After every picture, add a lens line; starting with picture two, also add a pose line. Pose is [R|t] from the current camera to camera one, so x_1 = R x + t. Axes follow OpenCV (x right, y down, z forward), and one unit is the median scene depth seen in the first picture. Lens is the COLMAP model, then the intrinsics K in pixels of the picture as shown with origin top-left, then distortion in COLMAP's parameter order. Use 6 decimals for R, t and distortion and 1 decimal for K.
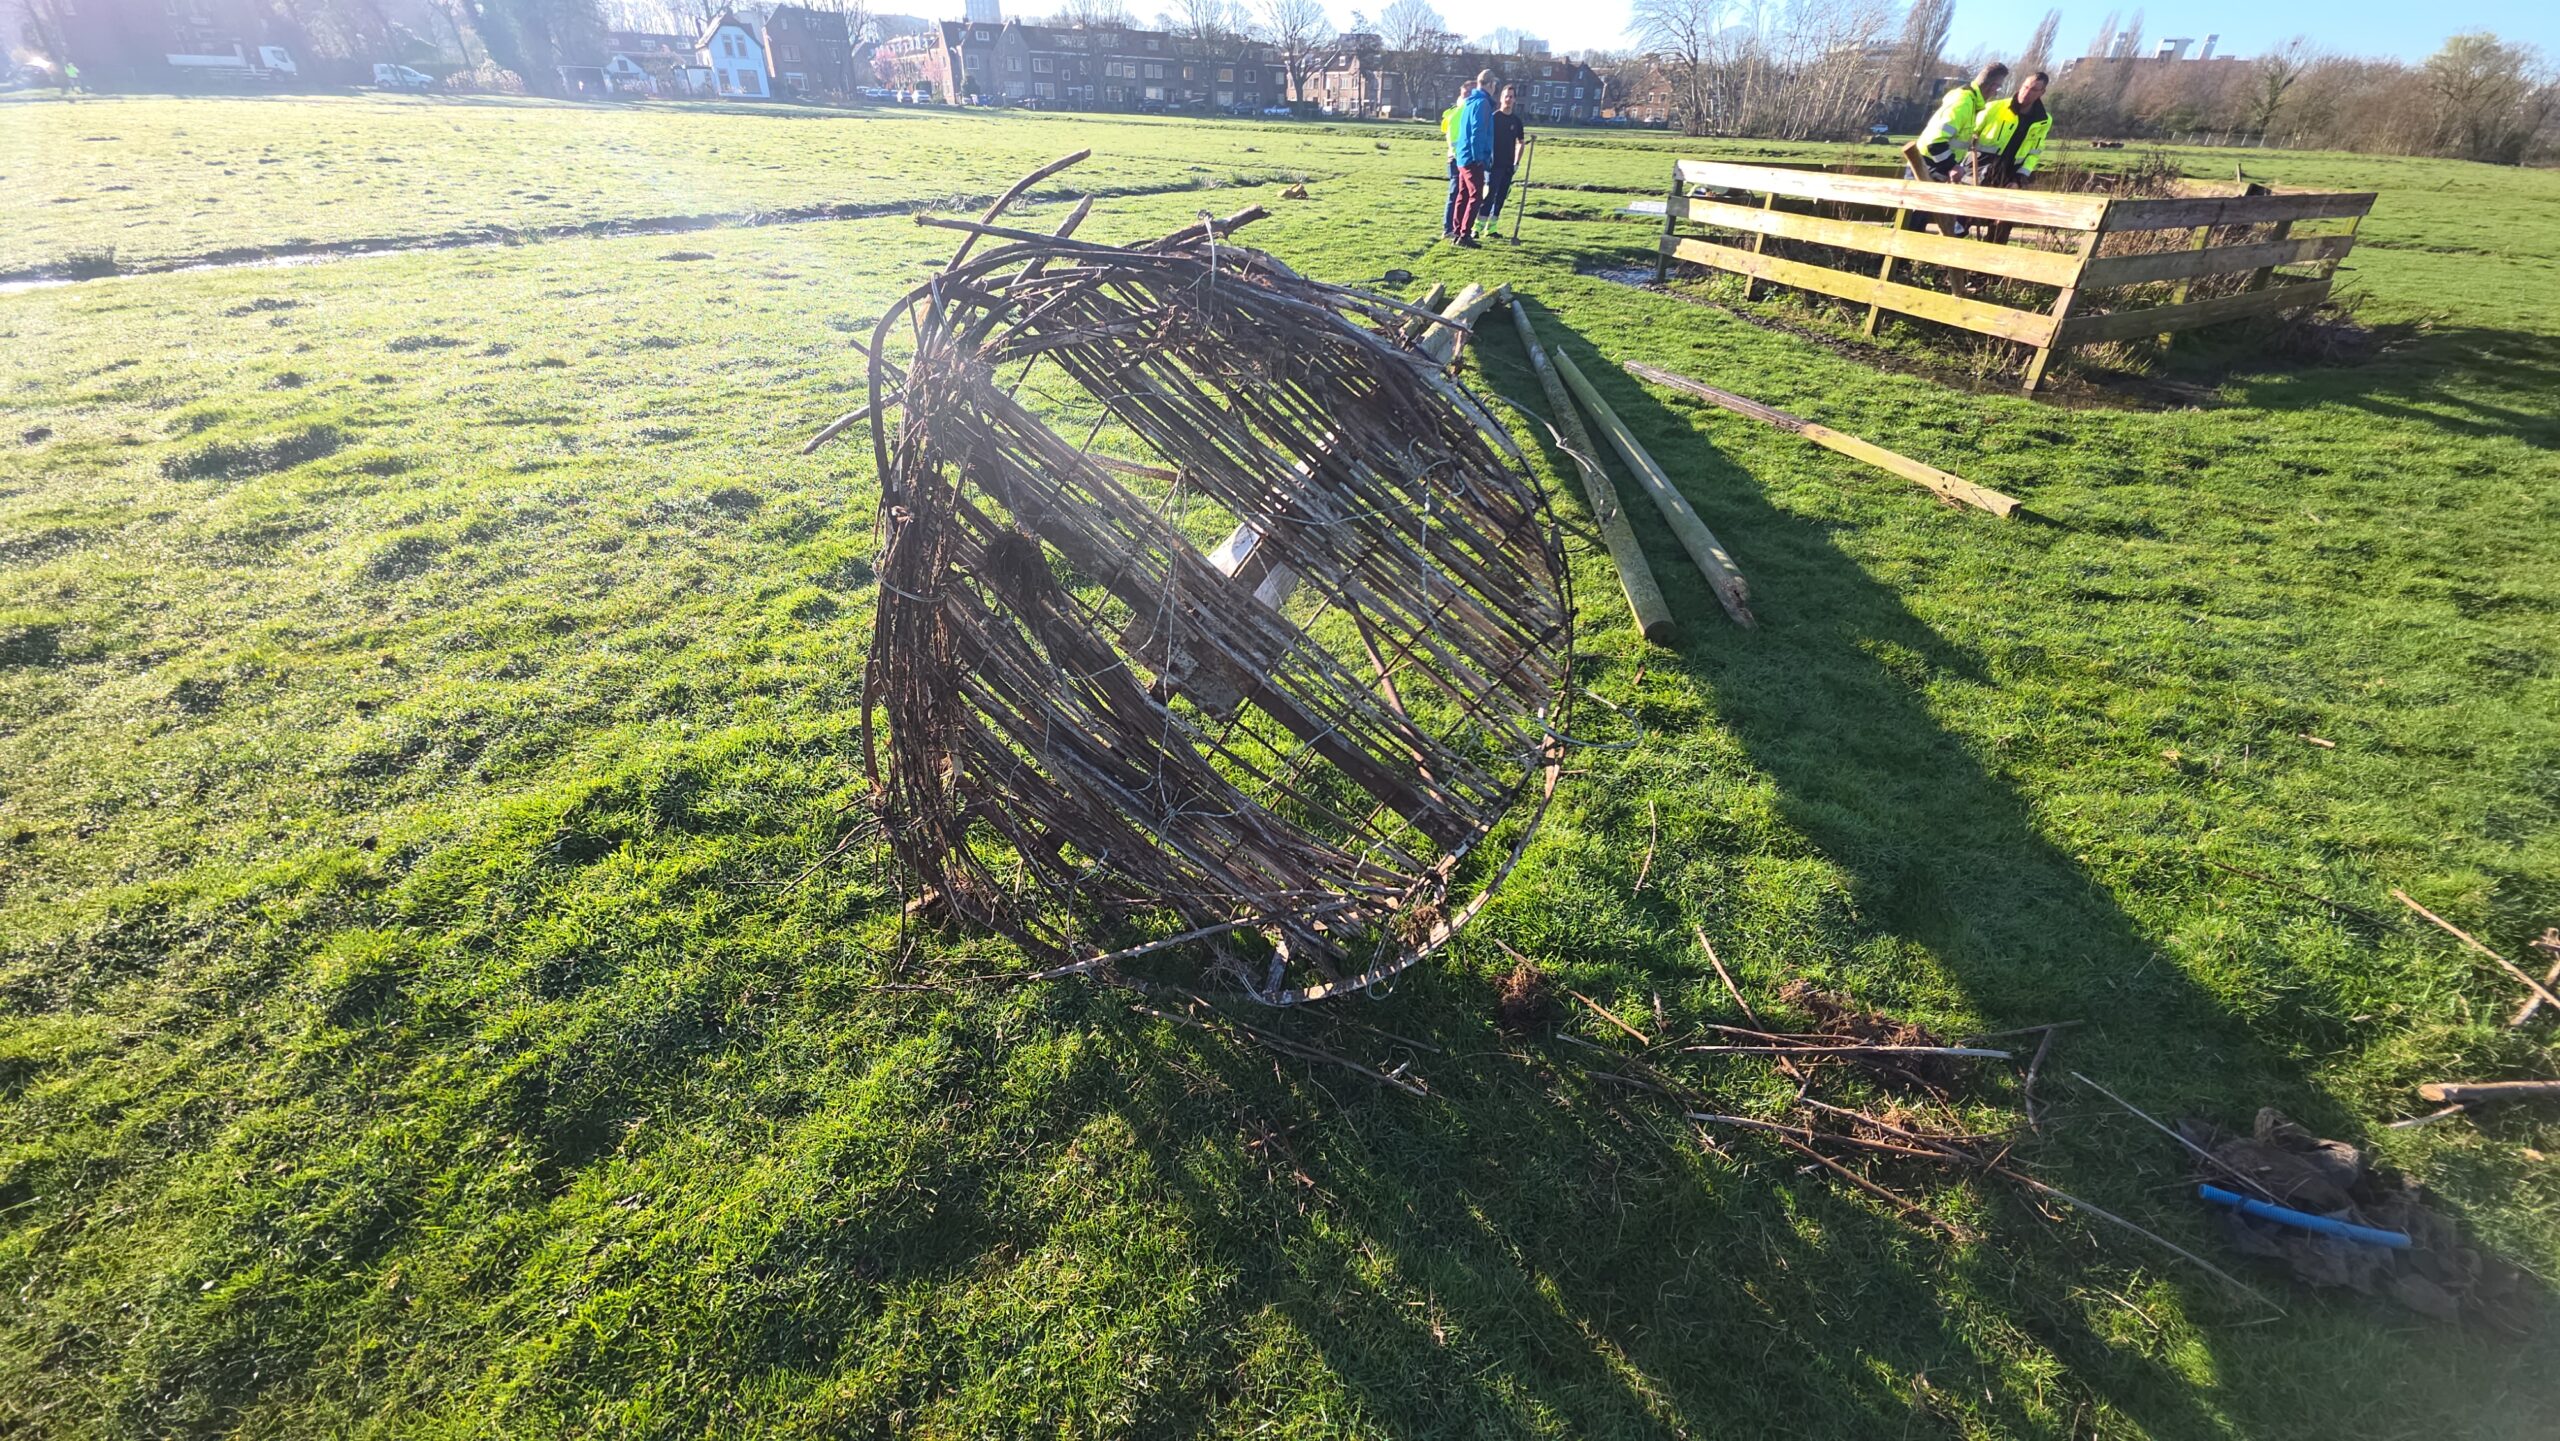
lens RADIAL K [[1009.8, 0, 1291.7], [0, 1009.8, 695.1], [0, 0, 1]] dist [0.014467, -0.008242]
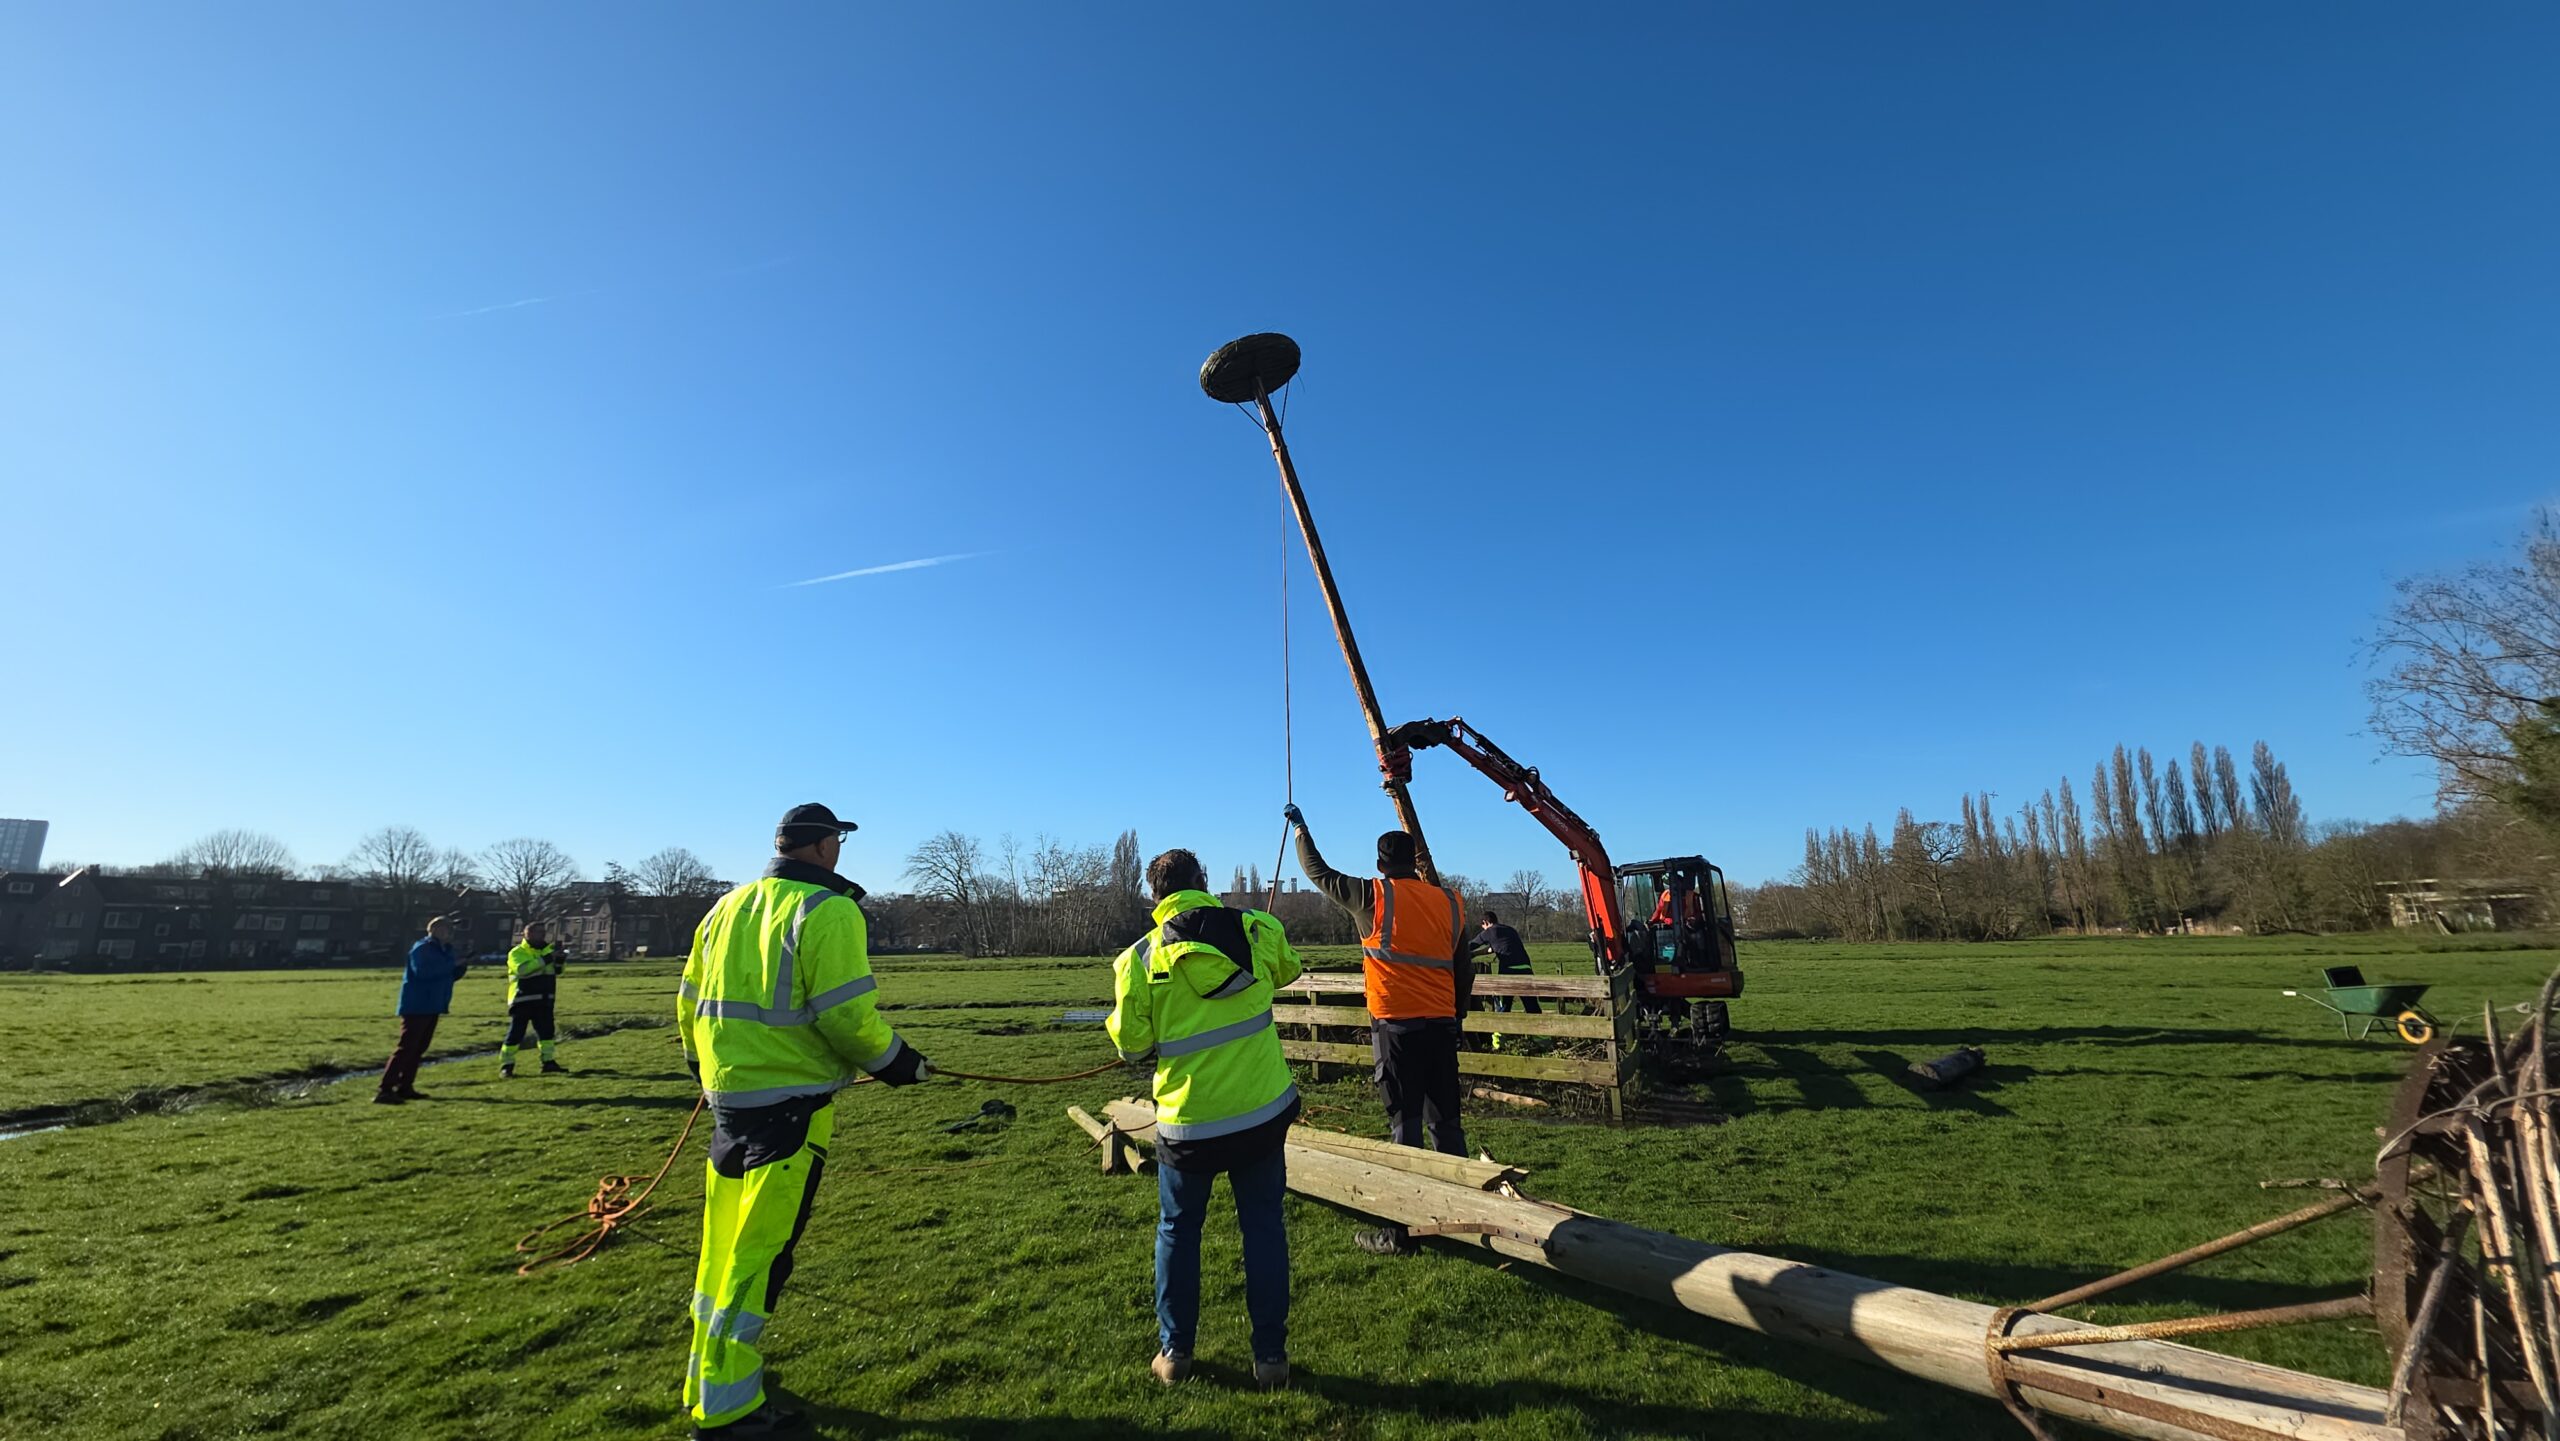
lens RADIAL K [[1008.9, 0, 1290.1], [0, 1008.9, 693.0], [0, 0, 1]] dist [0.015245, -0.008123]
pose [[0.794324, 0.104912, 0.598366, -0.281921], [0.336278, 0.744368, -0.576916, -0.085364], [-0.505930, 0.659477, 0.555990, 0.134182]]
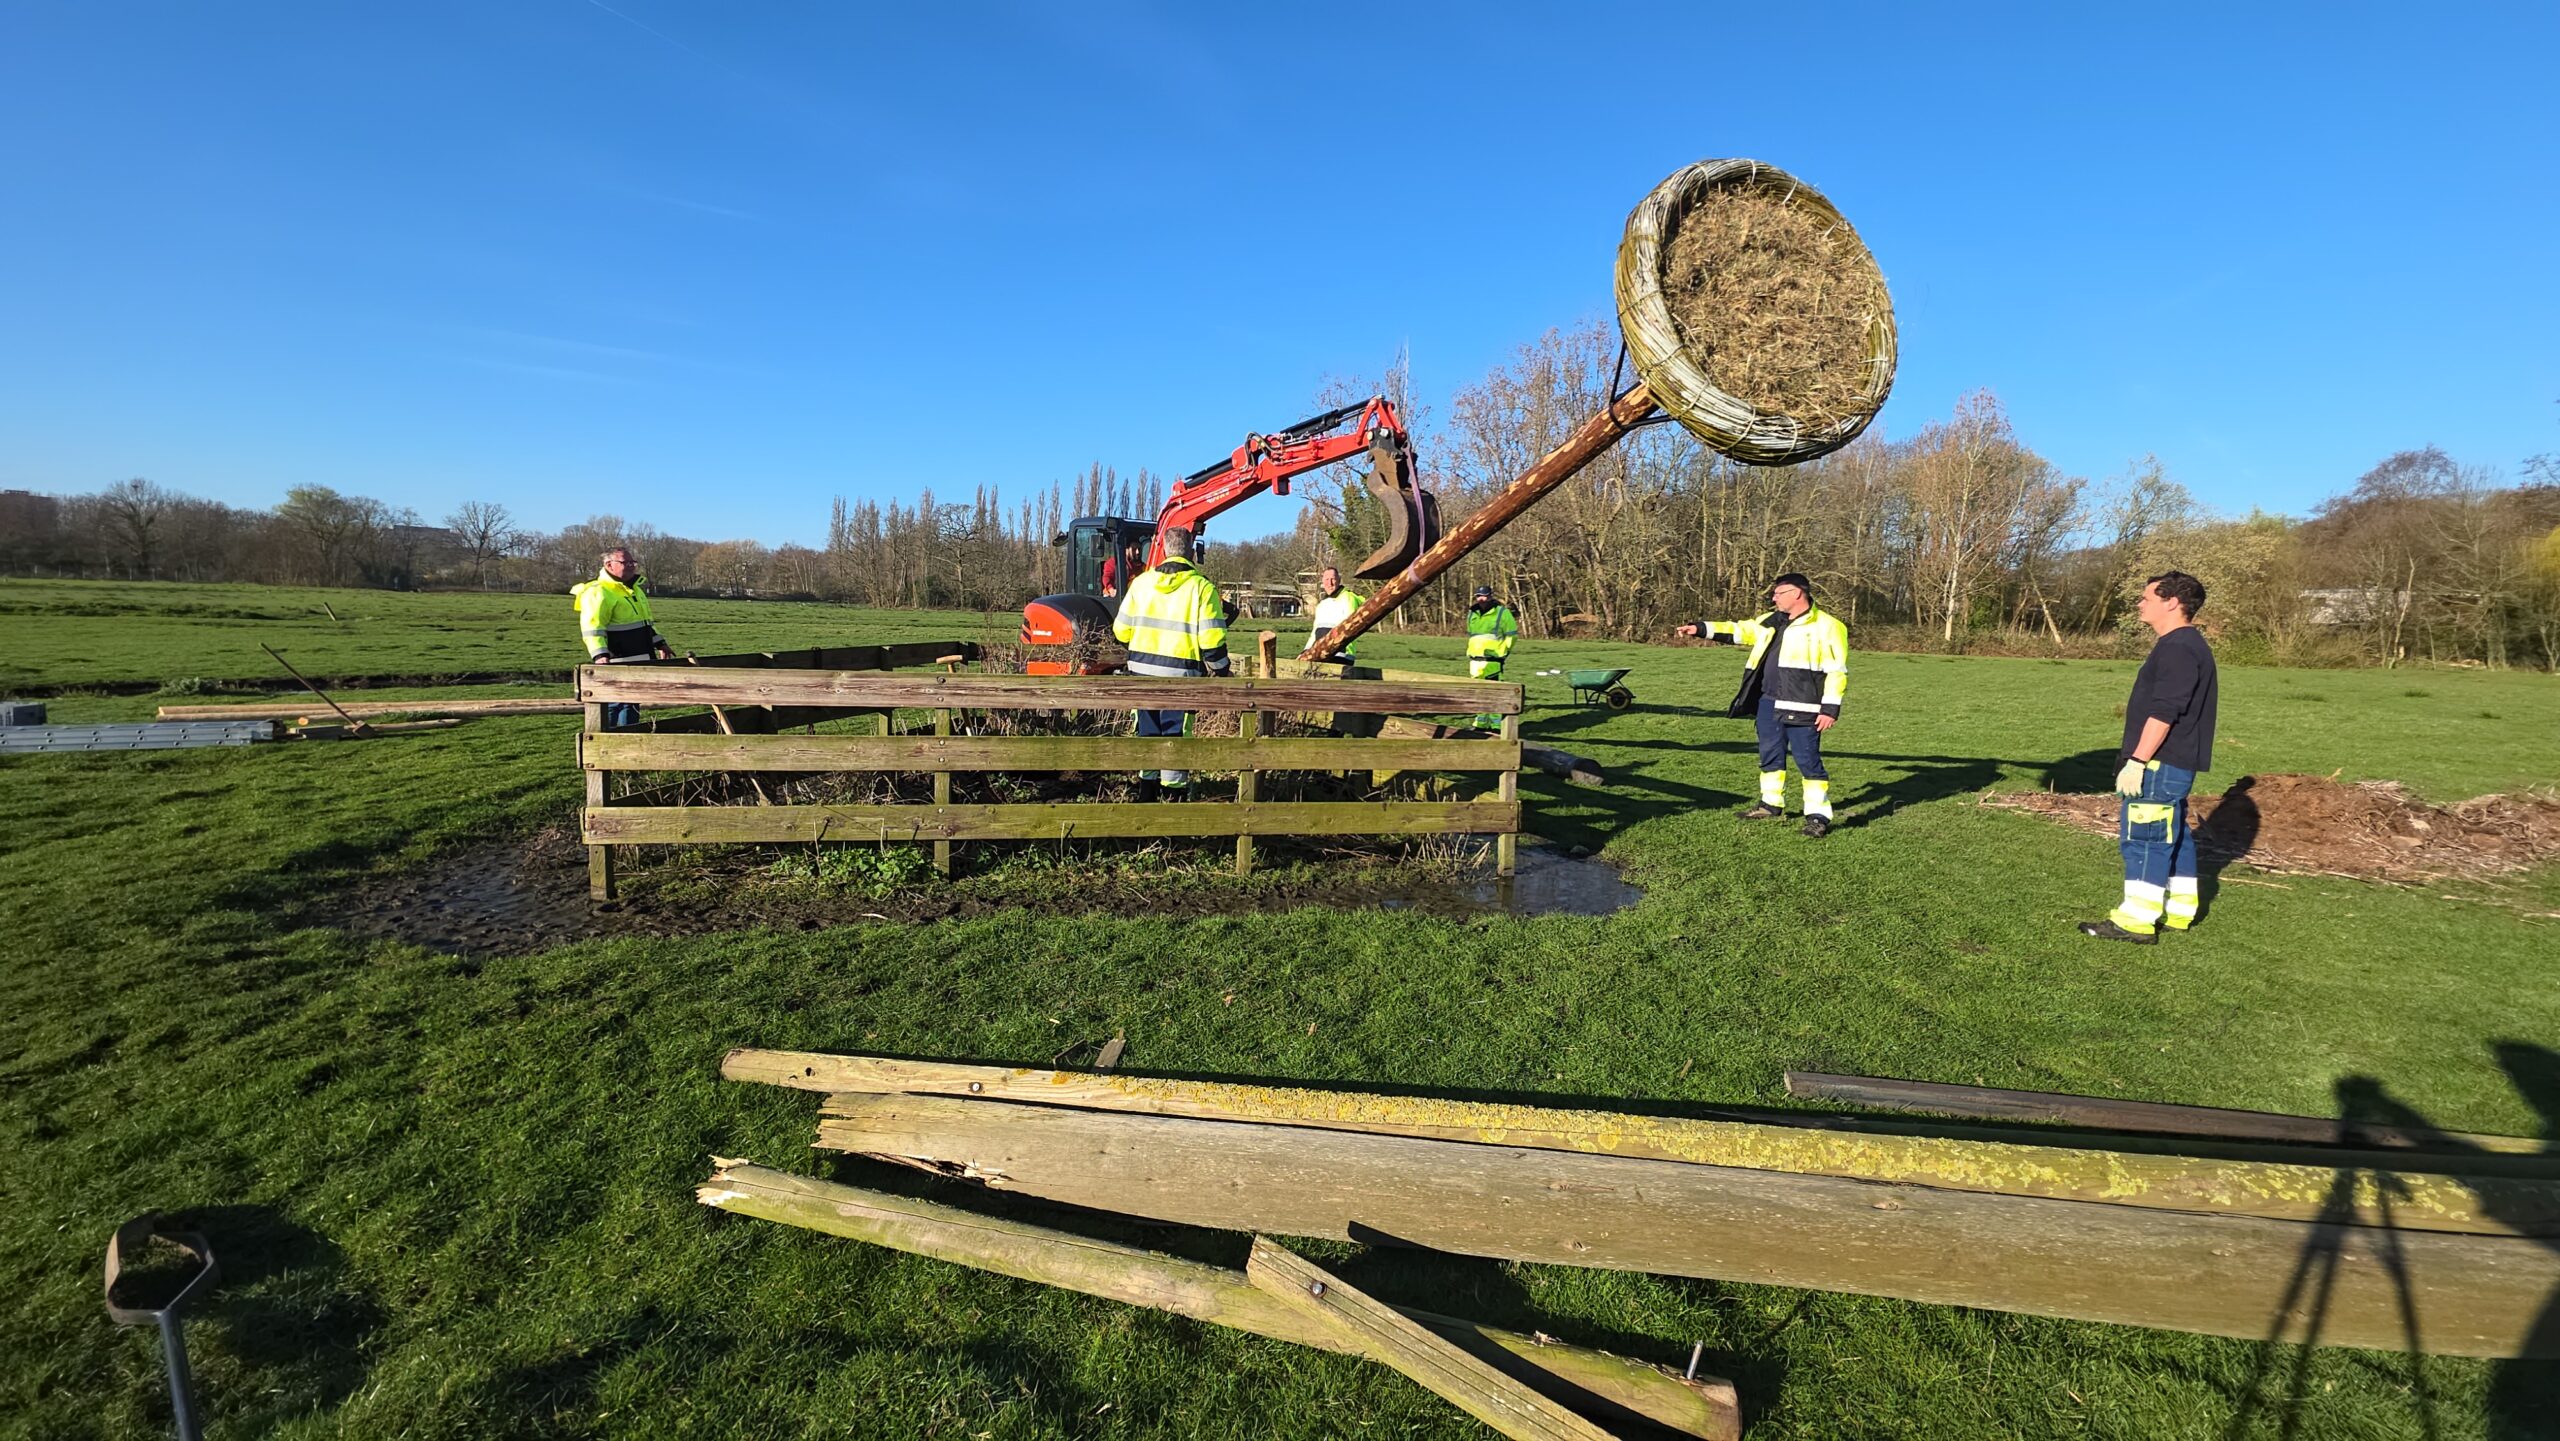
lens RADIAL K [[1005.1, 0, 1291.6], [0, 1005.1, 703.6], [0, 0, 1]] dist [0.005823, -0.000057]
pose [[0.001825, -0.118463, 0.992957, -0.092893], [0.471187, 0.875924, 0.103635, -0.459102], [-0.882031, 0.467679, 0.057417, 0.784011]]
